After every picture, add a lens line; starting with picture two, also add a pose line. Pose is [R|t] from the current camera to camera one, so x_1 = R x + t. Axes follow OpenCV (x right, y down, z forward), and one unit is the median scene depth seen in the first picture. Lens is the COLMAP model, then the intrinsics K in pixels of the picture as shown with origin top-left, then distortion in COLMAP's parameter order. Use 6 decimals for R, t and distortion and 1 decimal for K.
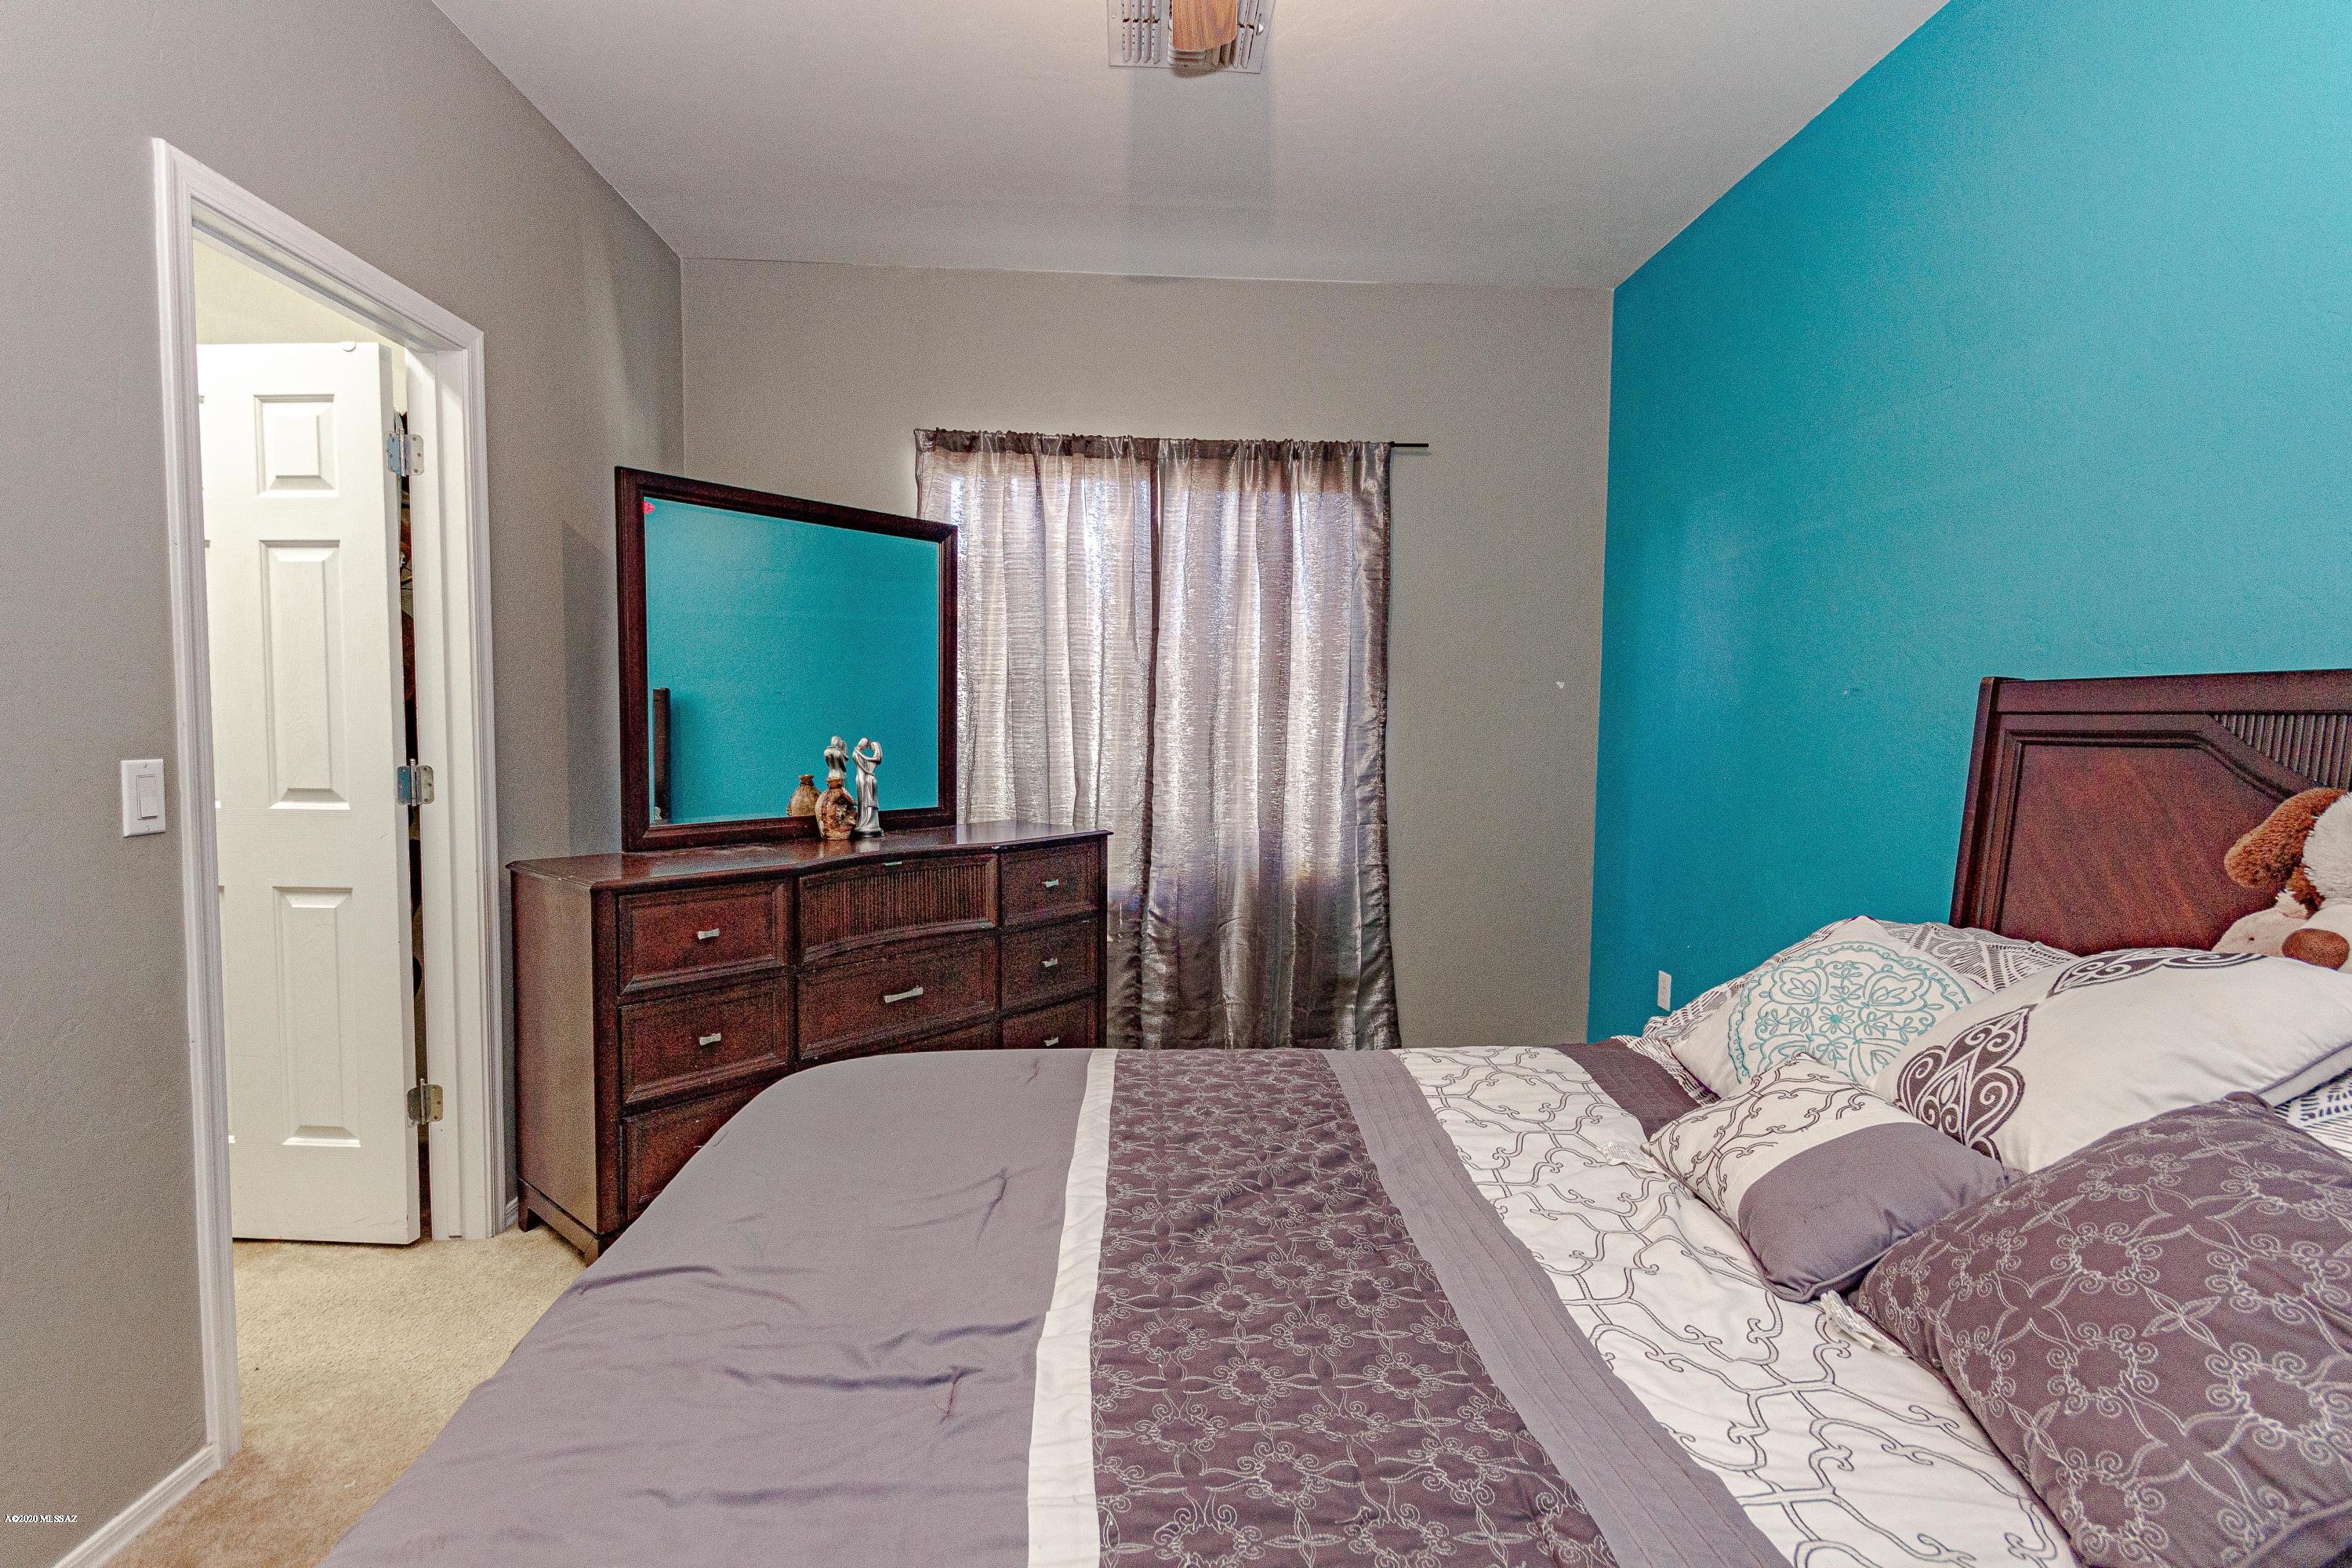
lens RADIAL K [[1085.9, 0, 1185.5], [0, 1085.9, 780.6], [0, 0, 1]] dist [0.009611, 0.000738]
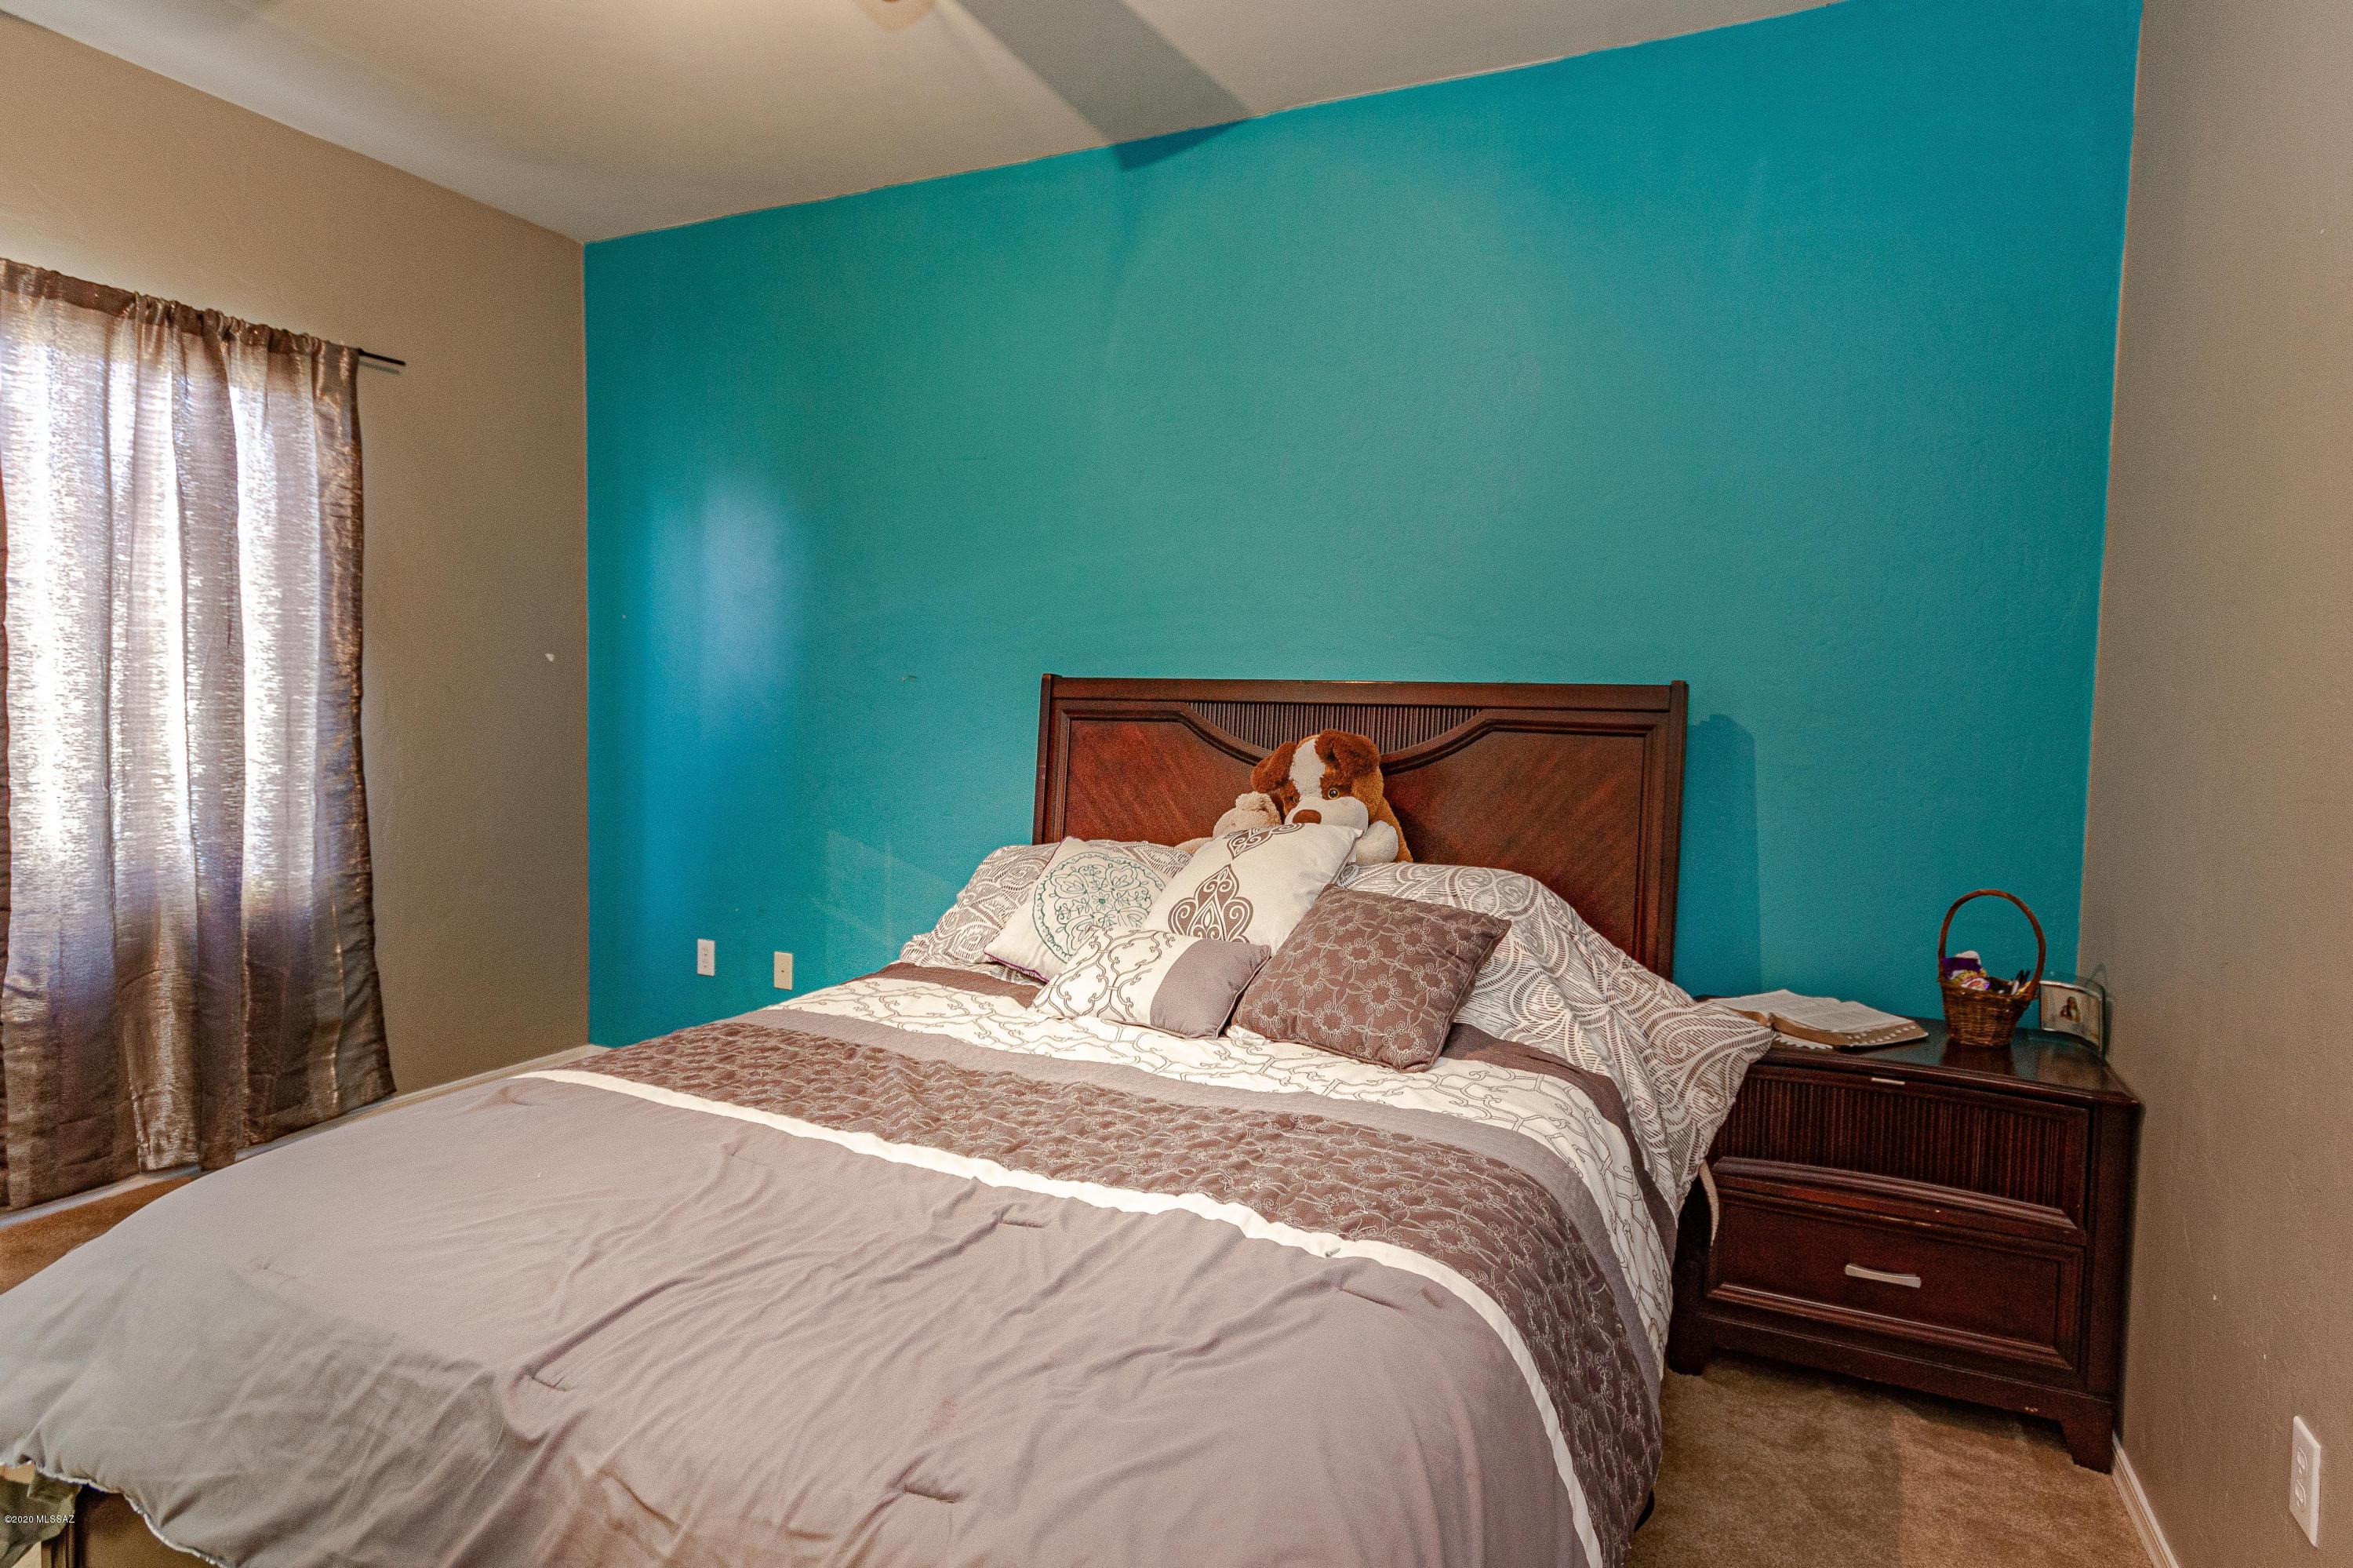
lens RADIAL K [[1234.8, 0, 1178.7], [0, 1234.8, 787.0], [0, 0, 1]] dist [0.011534, 0.000921]
pose [[0.484599, -0.055600, 0.872968, -0.345495], [0.035816, 0.998402, 0.043707, -0.005361], [-0.874003, 0.010086, 0.485816, 0.023956]]
